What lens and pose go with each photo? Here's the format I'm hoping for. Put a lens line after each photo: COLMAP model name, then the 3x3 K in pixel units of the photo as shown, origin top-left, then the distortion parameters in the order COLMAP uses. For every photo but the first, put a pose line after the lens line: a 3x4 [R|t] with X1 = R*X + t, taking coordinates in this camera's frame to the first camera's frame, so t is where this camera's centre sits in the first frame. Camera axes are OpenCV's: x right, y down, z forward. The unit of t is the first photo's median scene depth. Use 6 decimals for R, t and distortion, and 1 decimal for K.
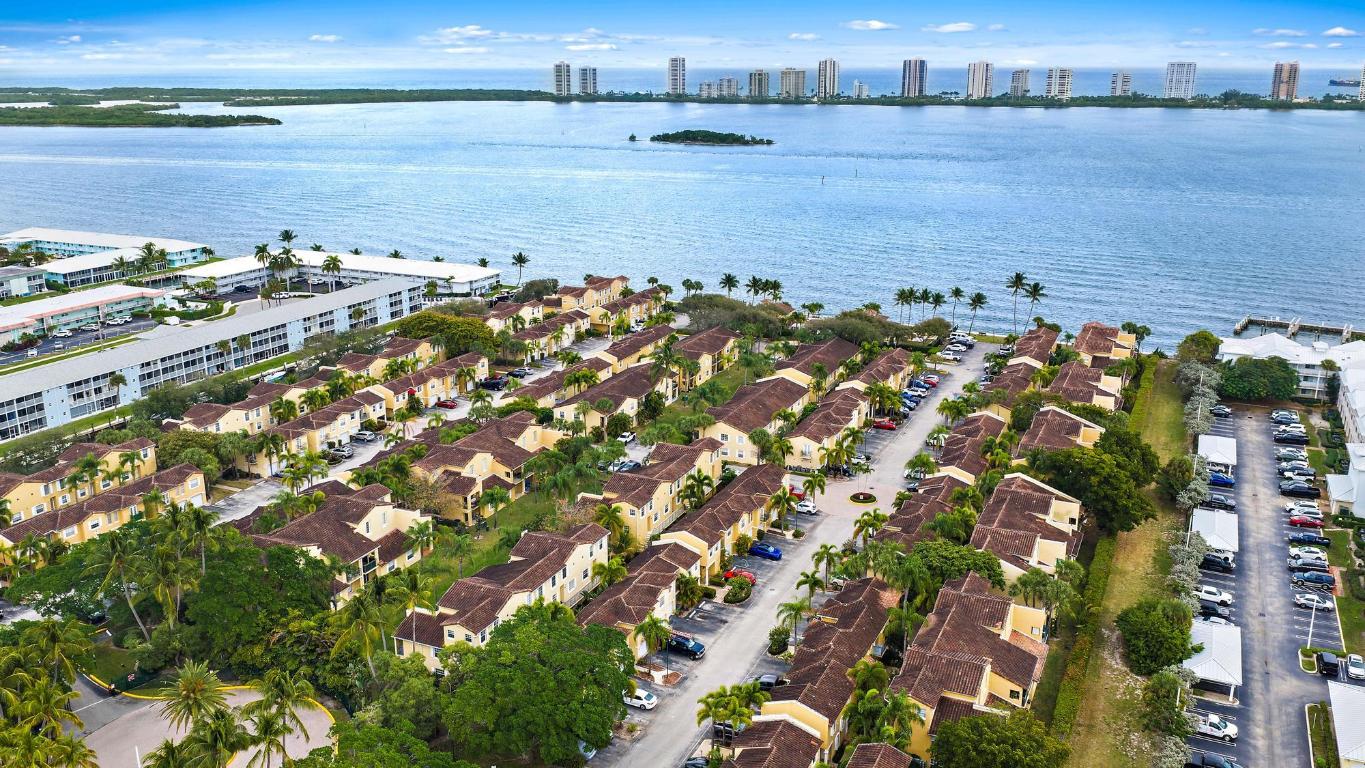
lens RADIAL K [[1129.3, 0, 674.1], [0, 1129.3, 379.6], [0, 0, 1]] dist [0.017227, -0.037648]
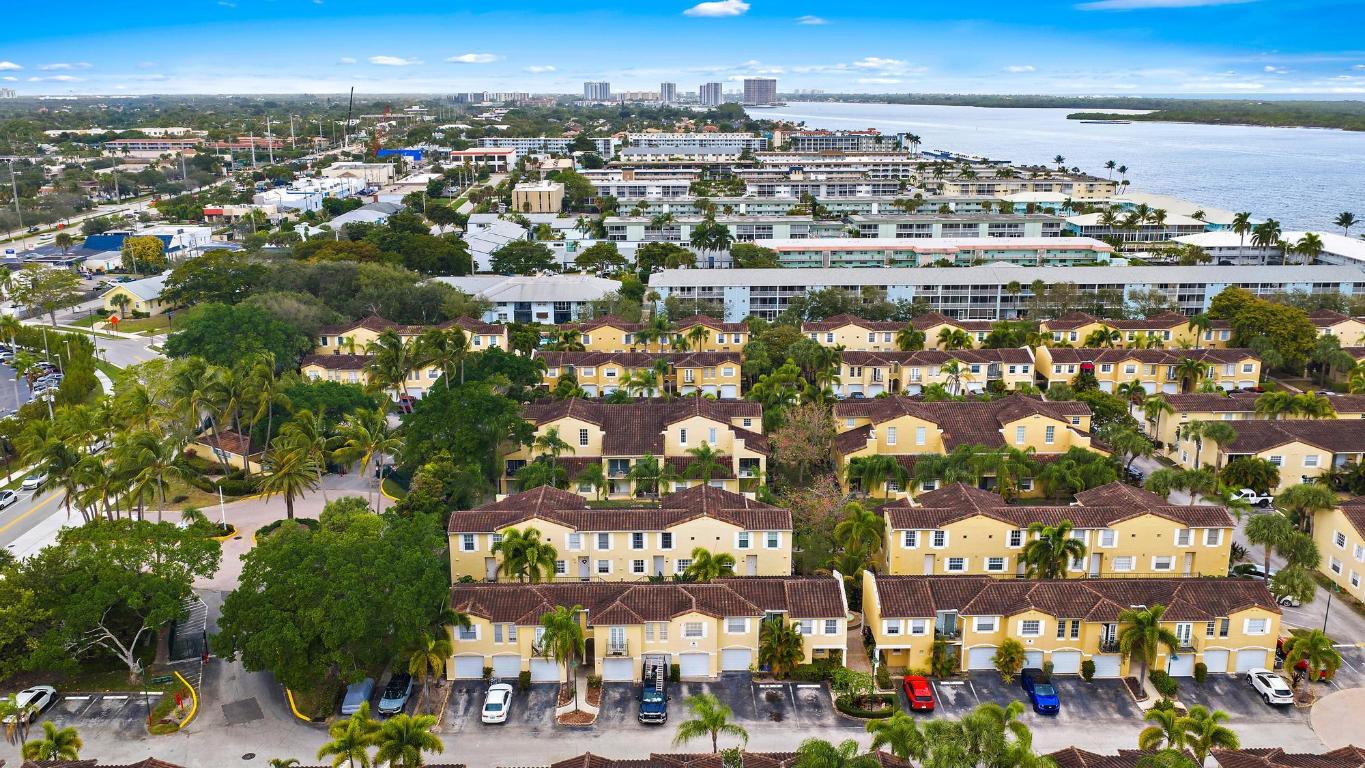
lens RADIAL K [[1129.3, 0, 675.7], [0, 1129.3, 379.3], [0, 0, 1]] dist [0.017227, -0.037648]
pose [[0.429467, 0.227134, -0.874053, 0.036842], [-0.244368, 0.960976, 0.129652, -0.001408], [0.869392, 0.157909, 0.468211, 0.048370]]
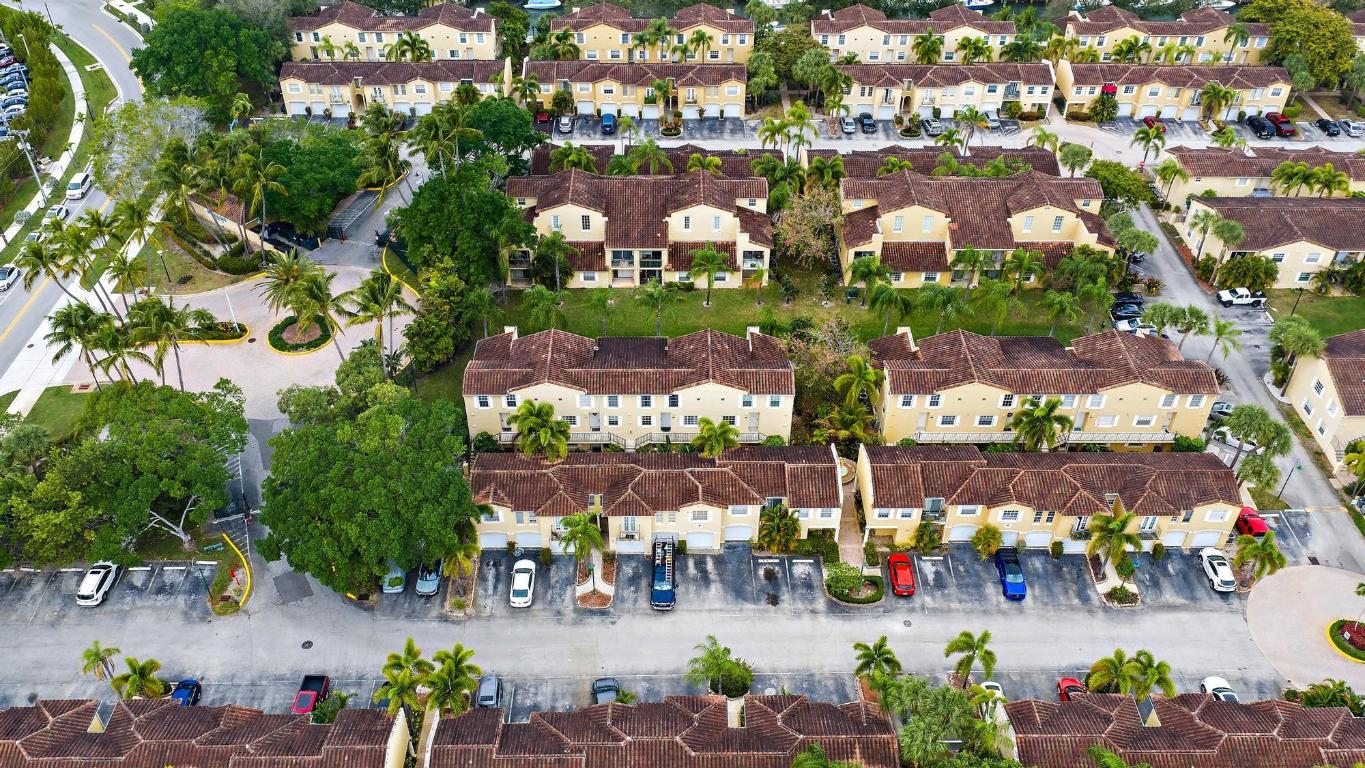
lens RADIAL K [[1129.3, 0, 676.6], [0, 1129.3, 383.3], [0, 0, 1]] dist [0.017227, -0.037648]
pose [[0.434929, 0.571133, -0.696163, 0.030167], [-0.253799, 0.819524, 0.513777, -0.015989], [0.863958, -0.046771, 0.501388, 0.046544]]
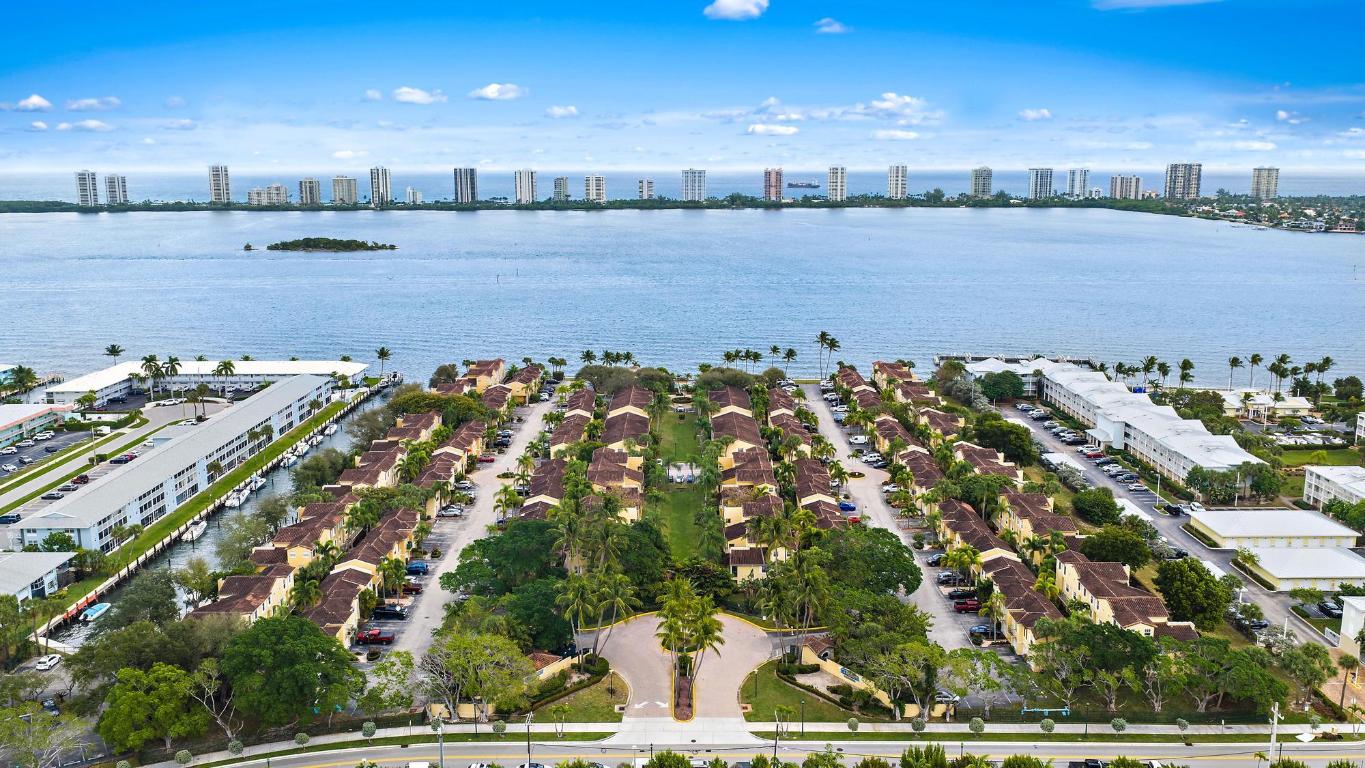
lens RADIAL K [[1129.3, 0, 686.1], [0, 1129.3, 387.3], [0, 0, 1]] dist [0.017227, -0.037648]
pose [[0.904344, -0.082512, 0.418752, -0.064116], [0.116342, 0.991637, -0.055860, 0.004678], [-0.410641, 0.099235, 0.906381, -0.026146]]
